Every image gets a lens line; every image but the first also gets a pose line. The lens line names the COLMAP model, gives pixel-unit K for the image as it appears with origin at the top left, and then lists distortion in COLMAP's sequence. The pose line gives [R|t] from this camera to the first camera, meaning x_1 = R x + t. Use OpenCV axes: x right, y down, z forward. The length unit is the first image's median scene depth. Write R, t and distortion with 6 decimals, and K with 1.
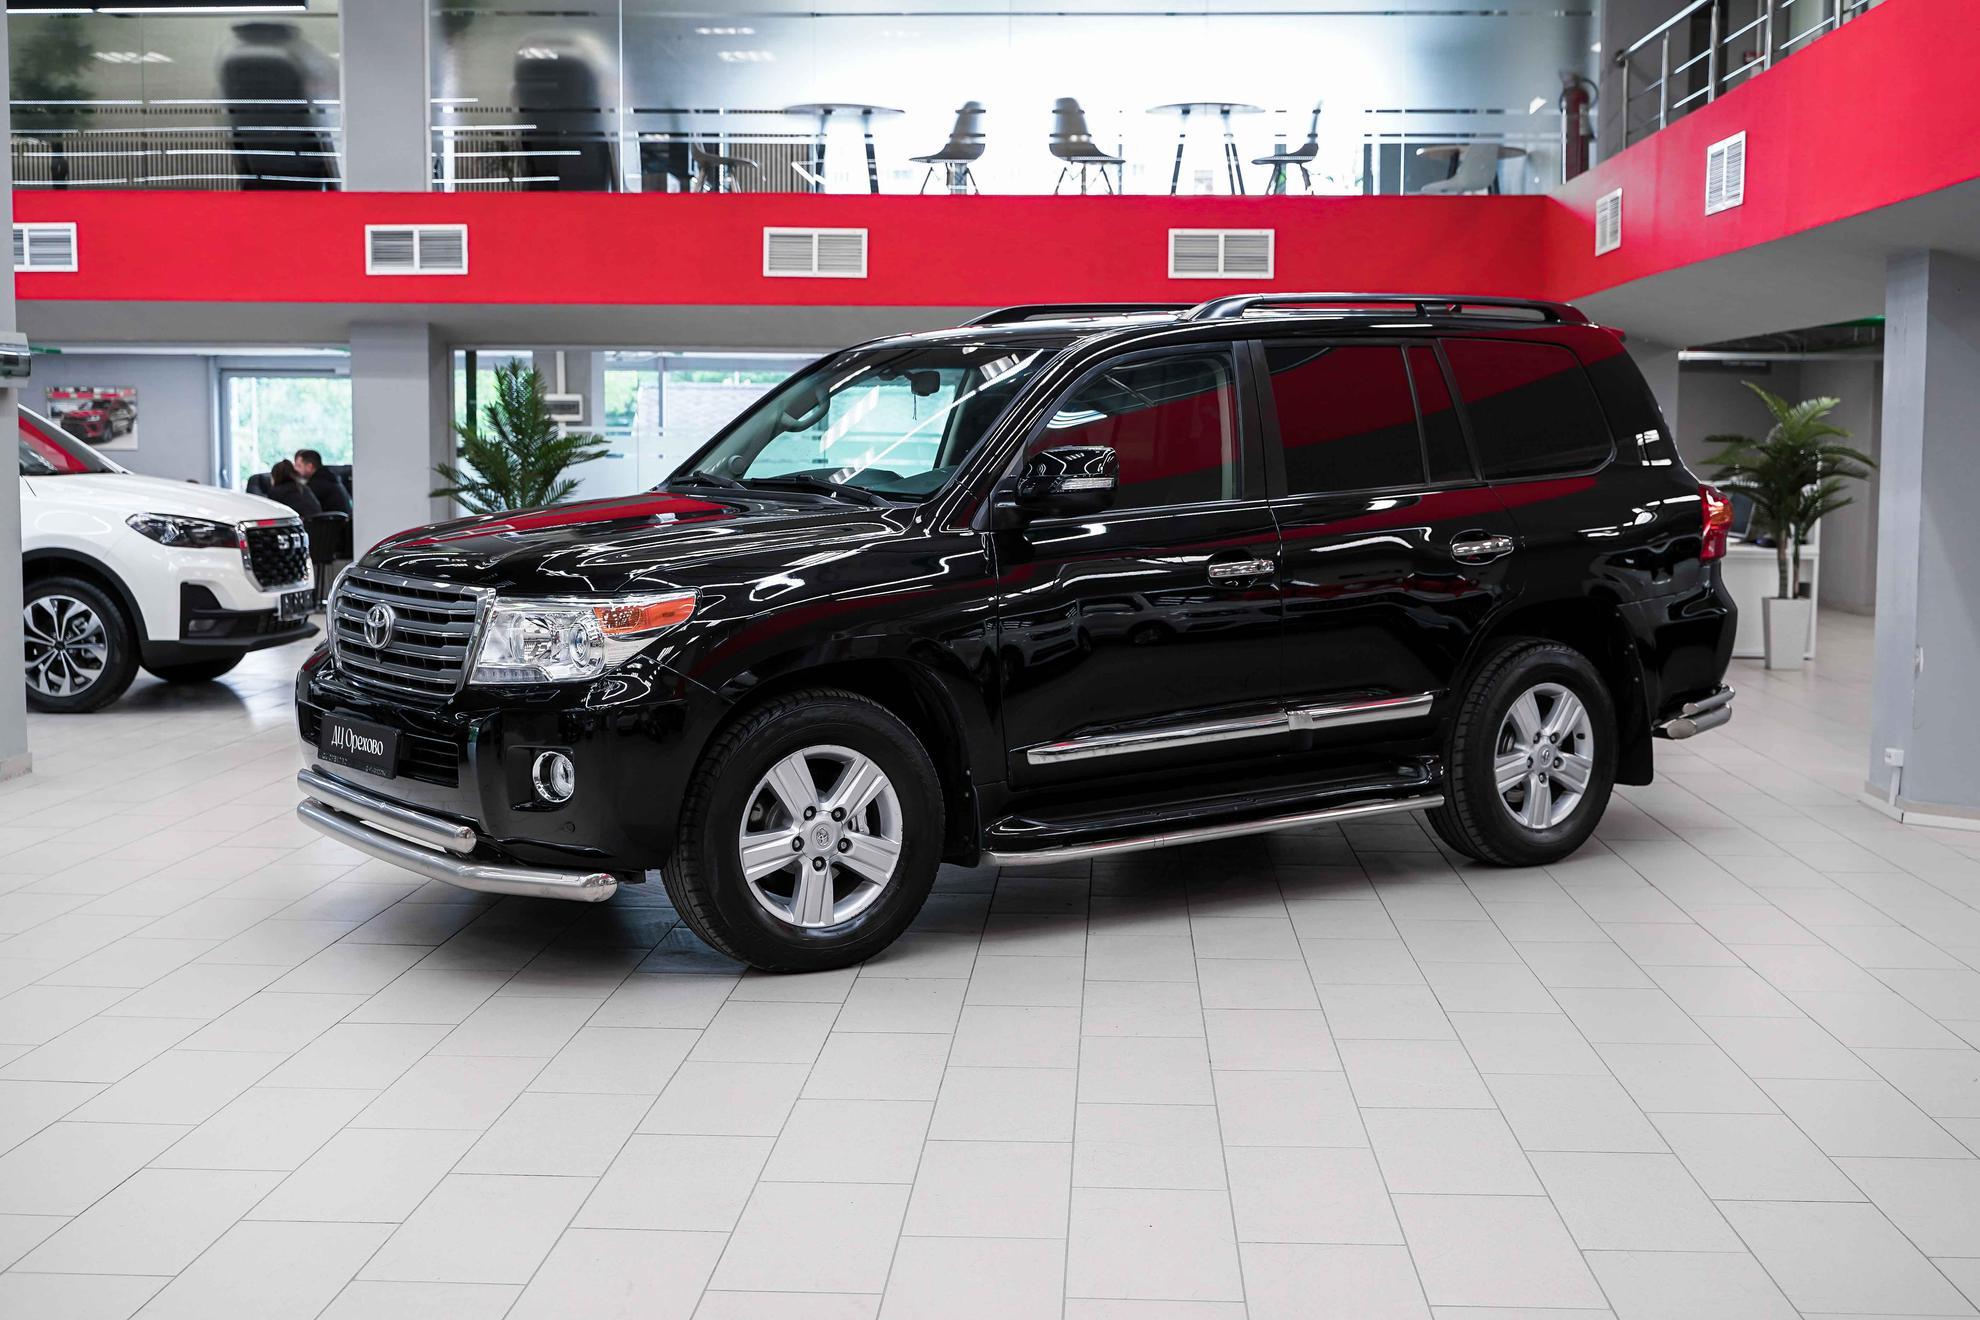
lens RADIAL K [[2432.4, 0, 990.0], [0, 2432.4, 660.0], [0, 0, 1]] dist [-0.006430, 0.003269]
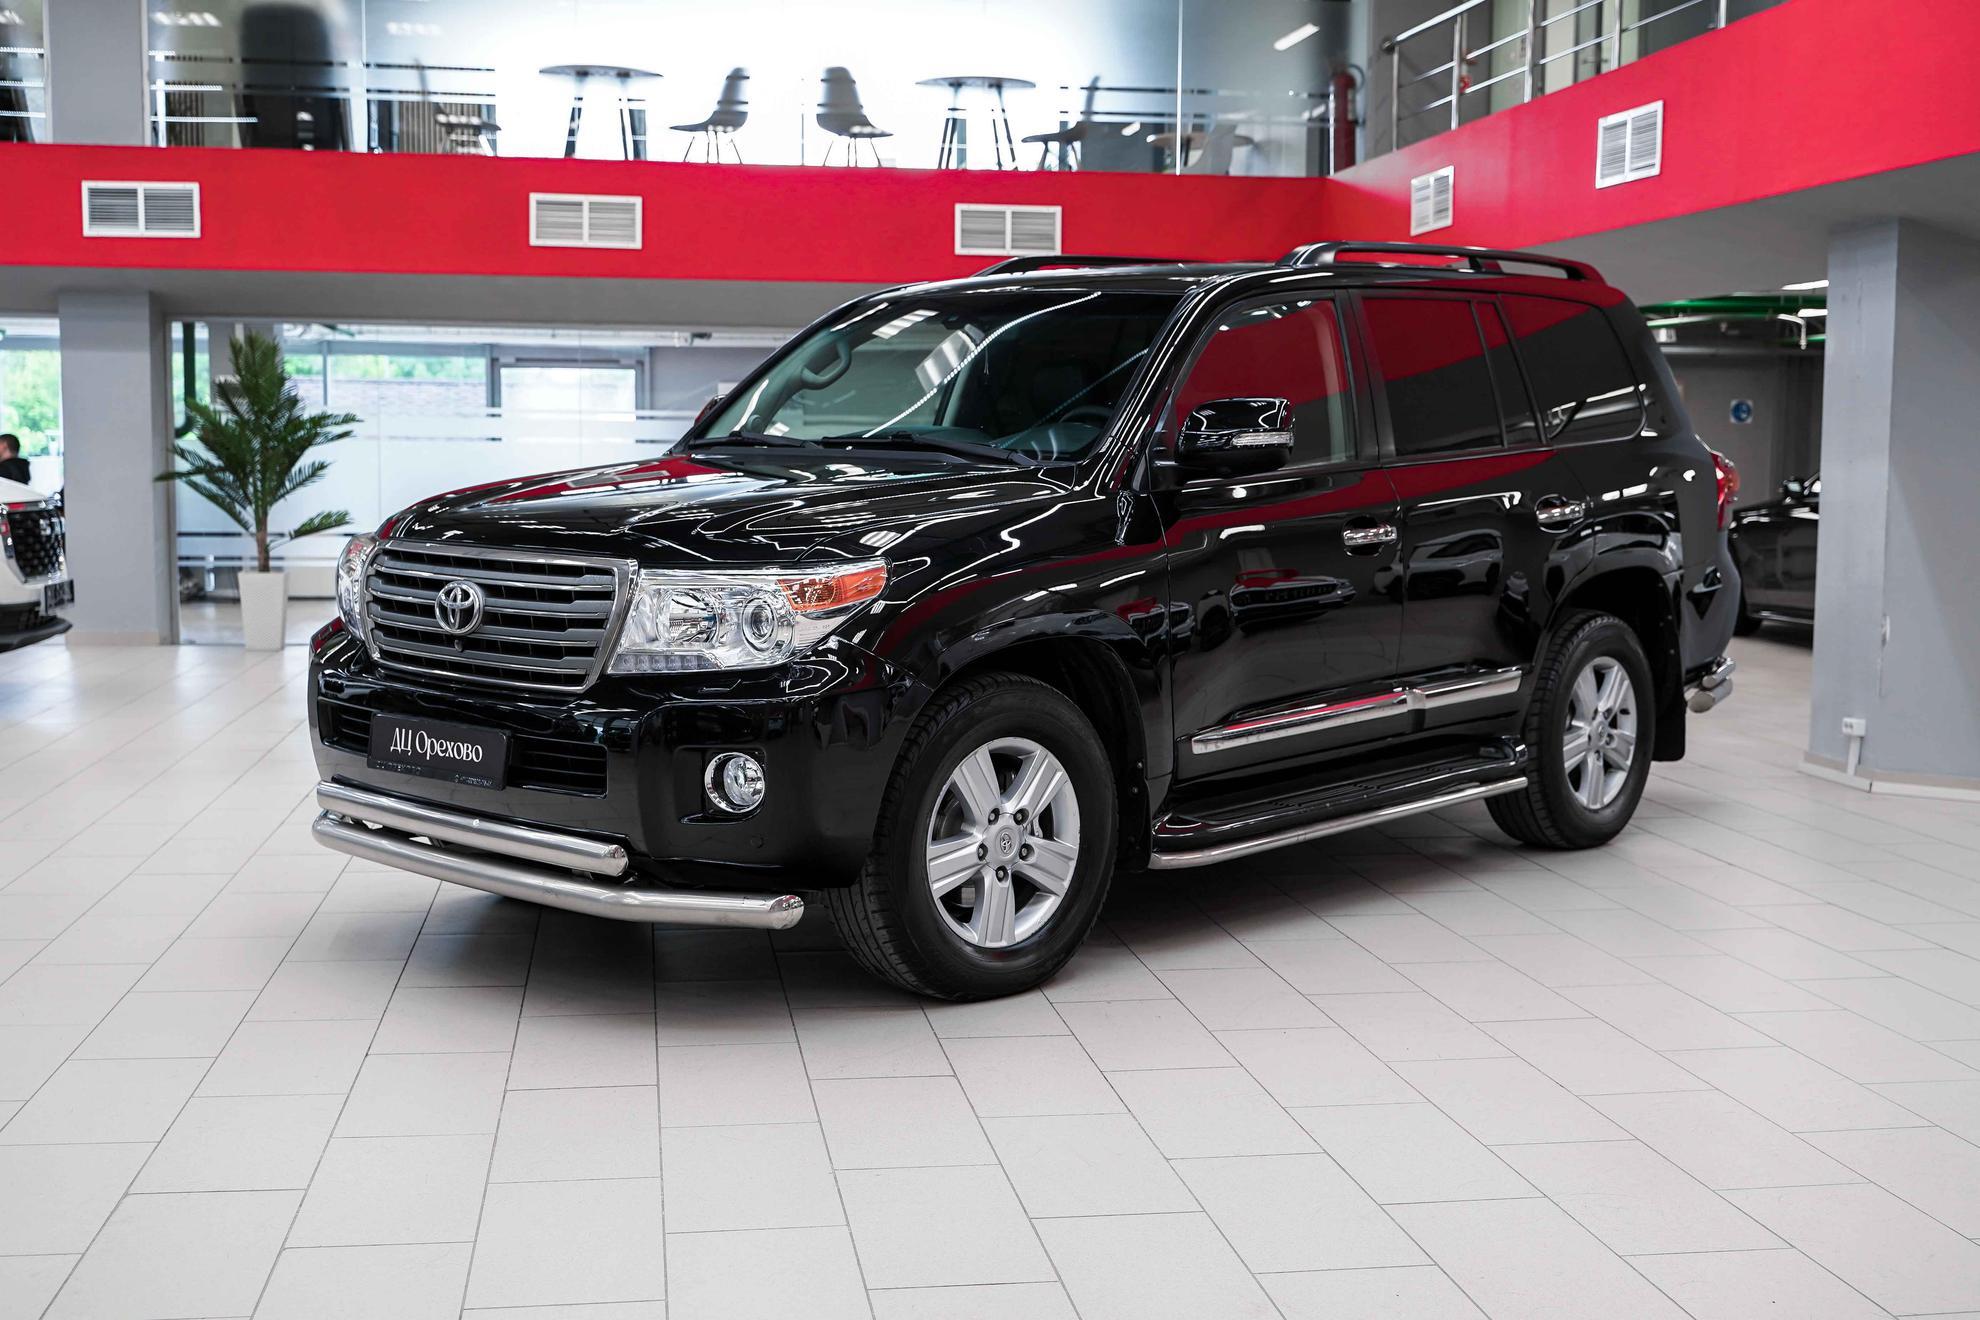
lens RADIAL K [[2348.2, 0, 990.0], [0, 2348.2, 660.0], [0, 0, 1]] dist [-0.004524, -0.028632]
pose [[0.980226, -0.016689, 0.197175, -0.100053], [0.016151, 0.999860, 0.004334, 0.001533], [-0.197219, -0.001063, 0.980359, 0.074968]]
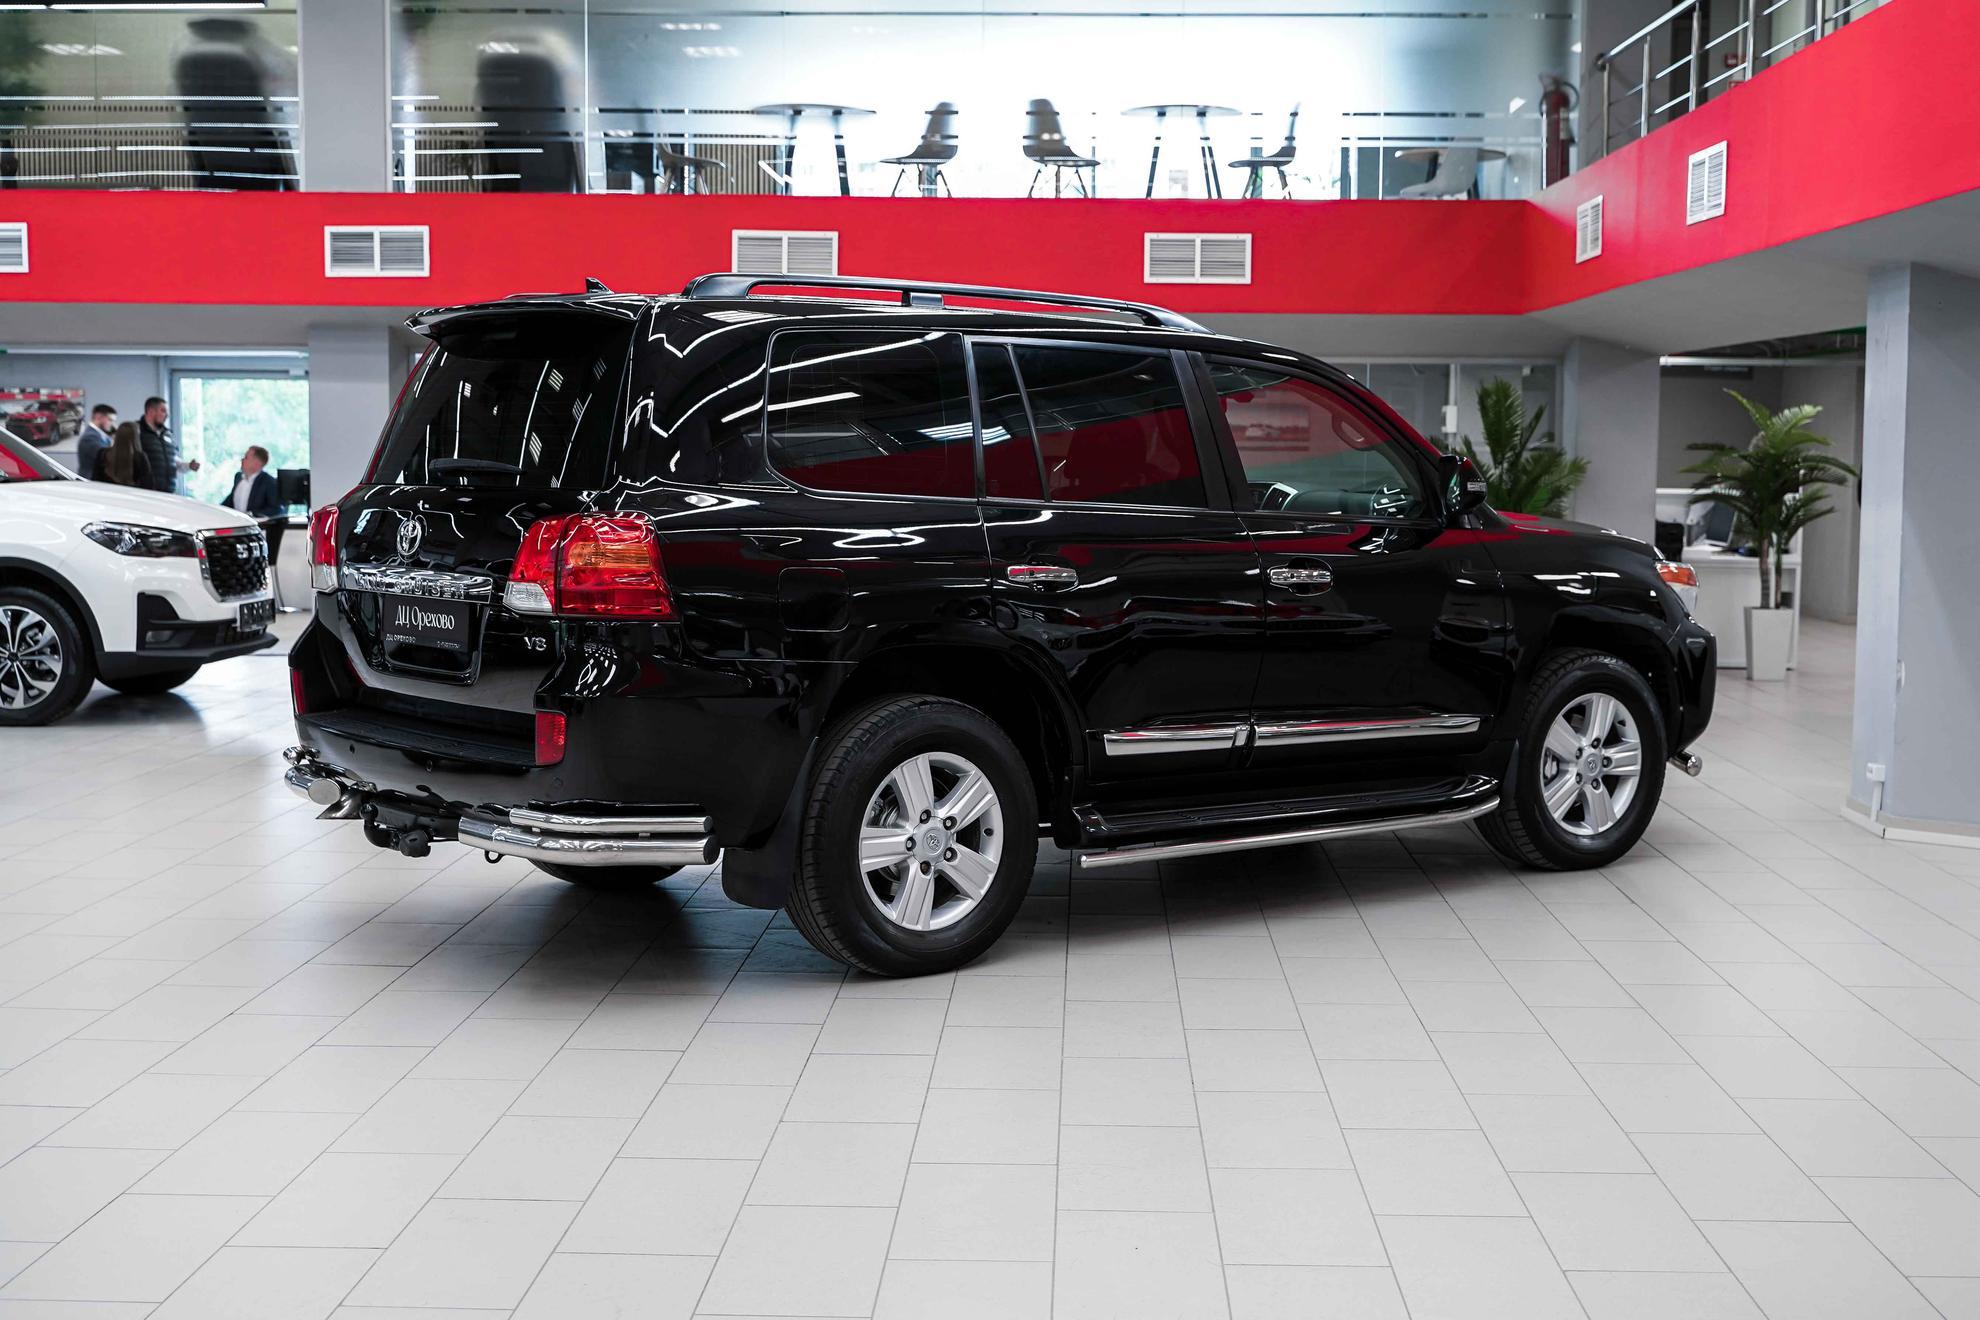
lens RADIAL K [[2494.3, 0, 1001.3], [0, 2494.3, 656.4], [0, 0, 1]] dist [-0.002329, -0.015752]
pose [[0.999842, 0.000579, 0.017794, -0.002288], [-0.000515, 0.999993, -0.003593, -0.002148], [-0.017796, 0.003583, 0.999835, -0.007981]]
